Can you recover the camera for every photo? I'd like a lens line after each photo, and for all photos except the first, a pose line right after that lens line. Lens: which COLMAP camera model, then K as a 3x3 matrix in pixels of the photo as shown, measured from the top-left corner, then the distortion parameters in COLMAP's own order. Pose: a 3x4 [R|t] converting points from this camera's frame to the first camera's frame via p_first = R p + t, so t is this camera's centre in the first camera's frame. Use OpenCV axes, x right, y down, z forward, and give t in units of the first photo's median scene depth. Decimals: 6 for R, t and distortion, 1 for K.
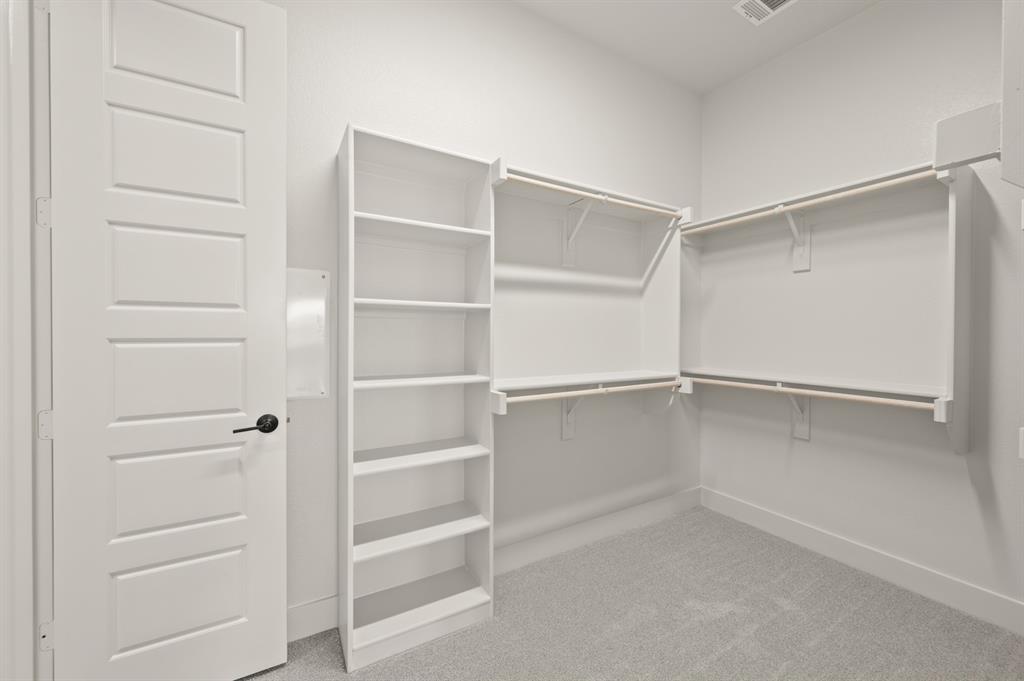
lens RADIAL K [[406.1, 0, 512.0], [0, 406.1, 336.8], [0, 0, 1]] dist [-0.003860, -0.000147]
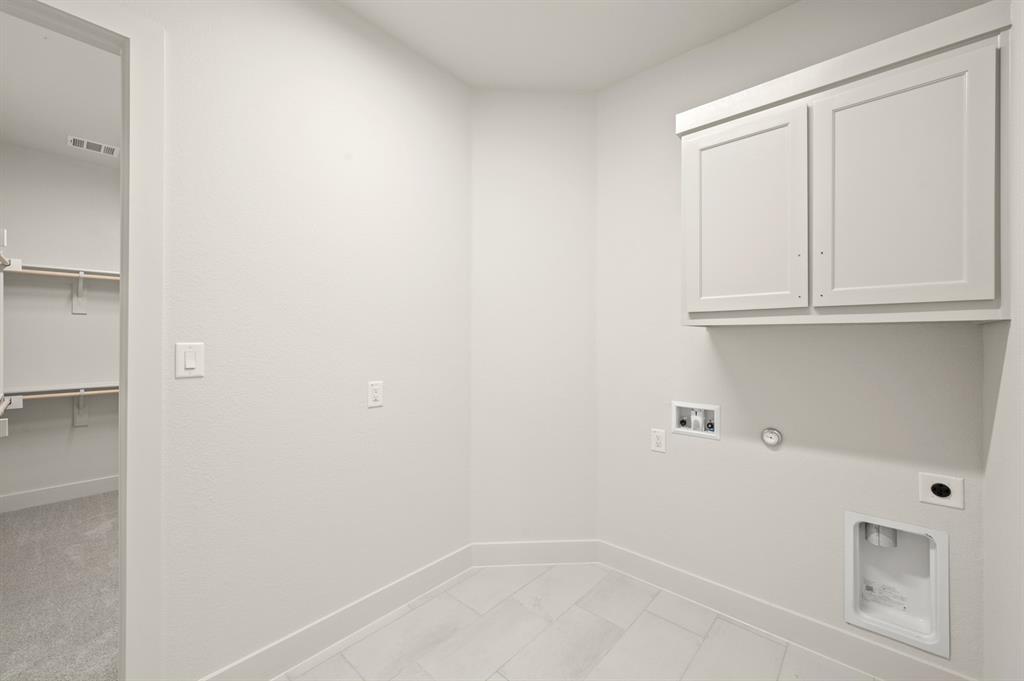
lens RADIAL K [[406.1, 0, 511.2], [0, 406.1, 334.7], [0, 0, 1]] dist [-0.003860, -0.000147]
pose [[-0.312565, 0.005529, 0.949880, -1.261027], [0.010015, 0.999947, -0.002525, -0.068973], [-0.949844, 0.008724, -0.312603, -0.053003]]
